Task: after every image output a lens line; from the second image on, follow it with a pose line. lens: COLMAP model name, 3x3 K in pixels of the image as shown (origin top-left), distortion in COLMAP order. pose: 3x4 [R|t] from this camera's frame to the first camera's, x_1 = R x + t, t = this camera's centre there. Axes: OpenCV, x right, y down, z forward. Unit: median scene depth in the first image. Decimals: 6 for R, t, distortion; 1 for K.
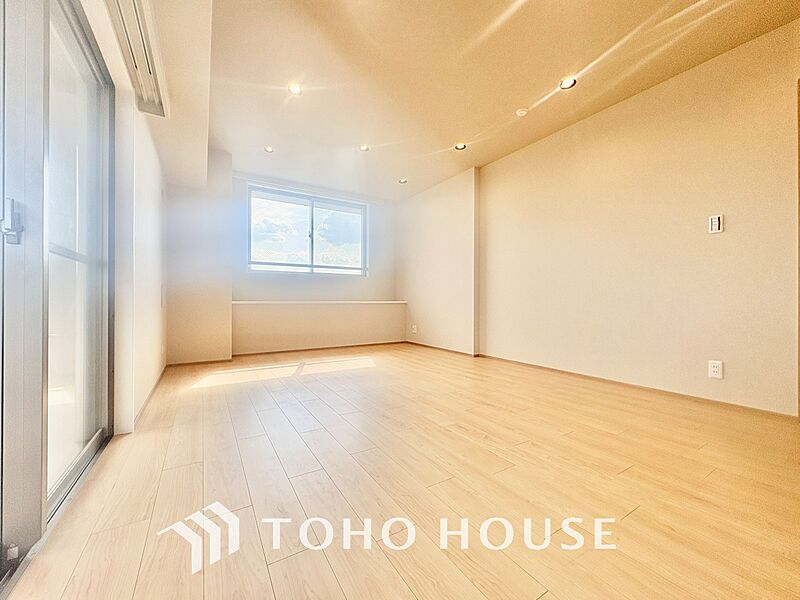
lens RADIAL K [[320.5, 0, 400.1], [0, 320.5, 300.2], [0, 0, 1]] dist [-0.000125, 0.000669]
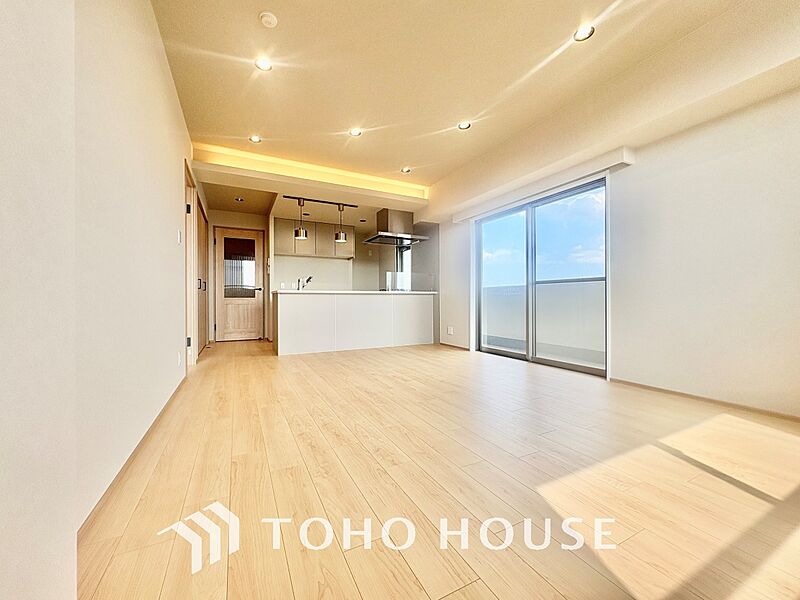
lens RADIAL K [[320.5, 0, 401.9], [0, 320.5, 299.1], [0, 0, 1]] dist [-0.000125, 0.000669]
pose [[-0.996930, 0.001431, 0.078281, 0.035697], [0.001315, 0.999998, -0.001538, -0.002005], [-0.078283, -0.001431, -0.996930, 1.166890]]
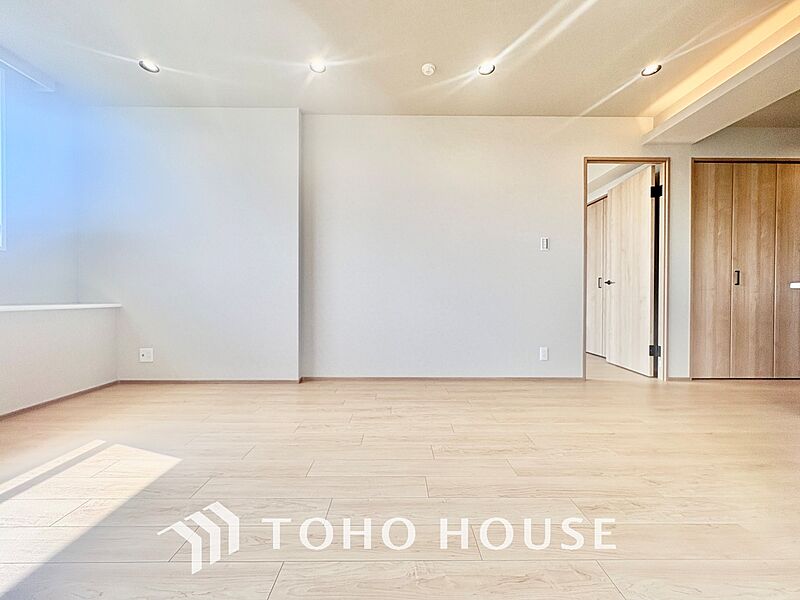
lens RADIAL K [[320.5, 0, 399.0], [0, 320.5, 301.2], [0, 0, 1]] dist [-0.000125, 0.000669]
pose [[0.518868, -0.014490, 0.854732, -0.250852], [-0.000131, 0.999855, 0.017029, -0.013366], [-0.854854, -0.008947, 0.518791, 0.453411]]
